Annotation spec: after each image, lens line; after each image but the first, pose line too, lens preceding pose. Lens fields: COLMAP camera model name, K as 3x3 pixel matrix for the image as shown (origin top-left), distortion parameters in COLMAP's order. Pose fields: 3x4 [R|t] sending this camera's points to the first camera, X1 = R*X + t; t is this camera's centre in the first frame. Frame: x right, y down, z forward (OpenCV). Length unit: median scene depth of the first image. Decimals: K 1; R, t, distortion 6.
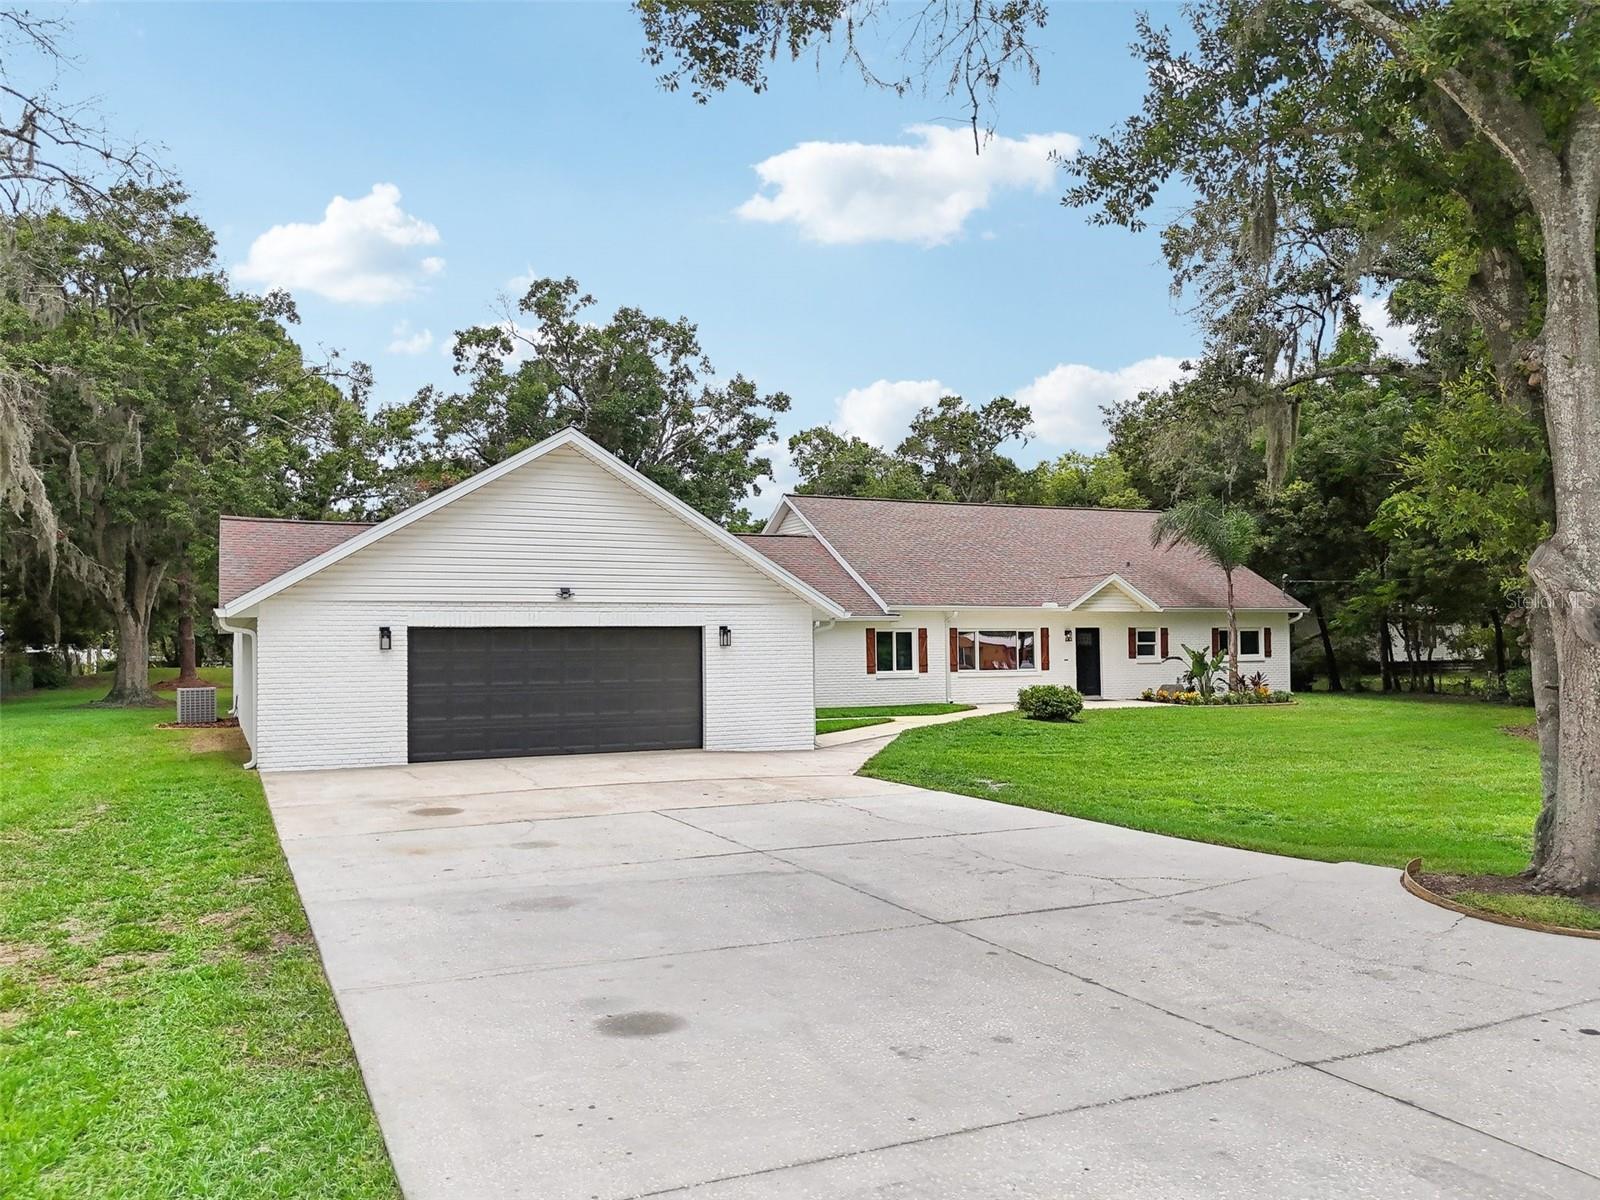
lens RADIAL K [[1204.5, 0, 799.8], [0, 1204.5, 590.6], [0, 0, 1]] dist [0.055699, -0.048125]
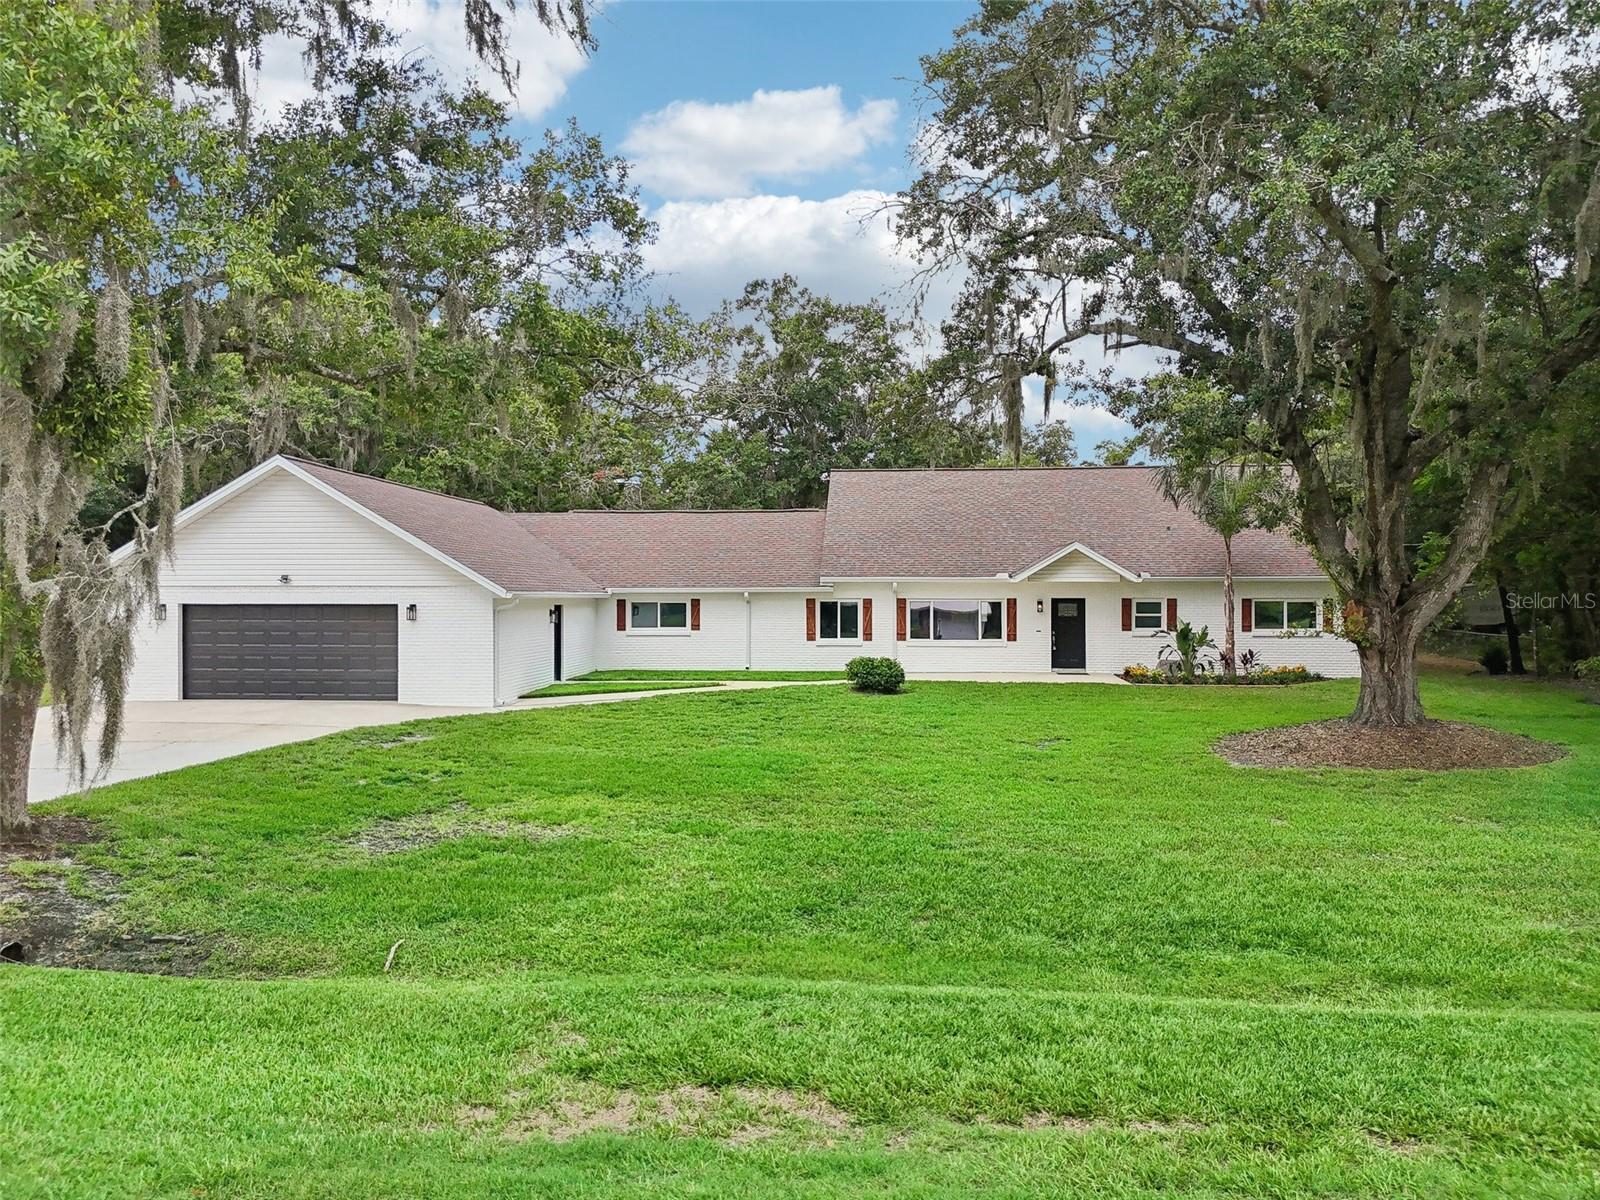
lens RADIAL K [[1189.6, 0, 800.8], [0, 1189.6, 601.0], [0, 0, 1]] dist [0.061915, -0.061366]
pose [[0.867432, 0.008477, -0.497483, 0.555784], [0.016267, 0.998837, 0.045385, -0.014378], [0.497289, -0.047461, 0.866286, 0.075161]]
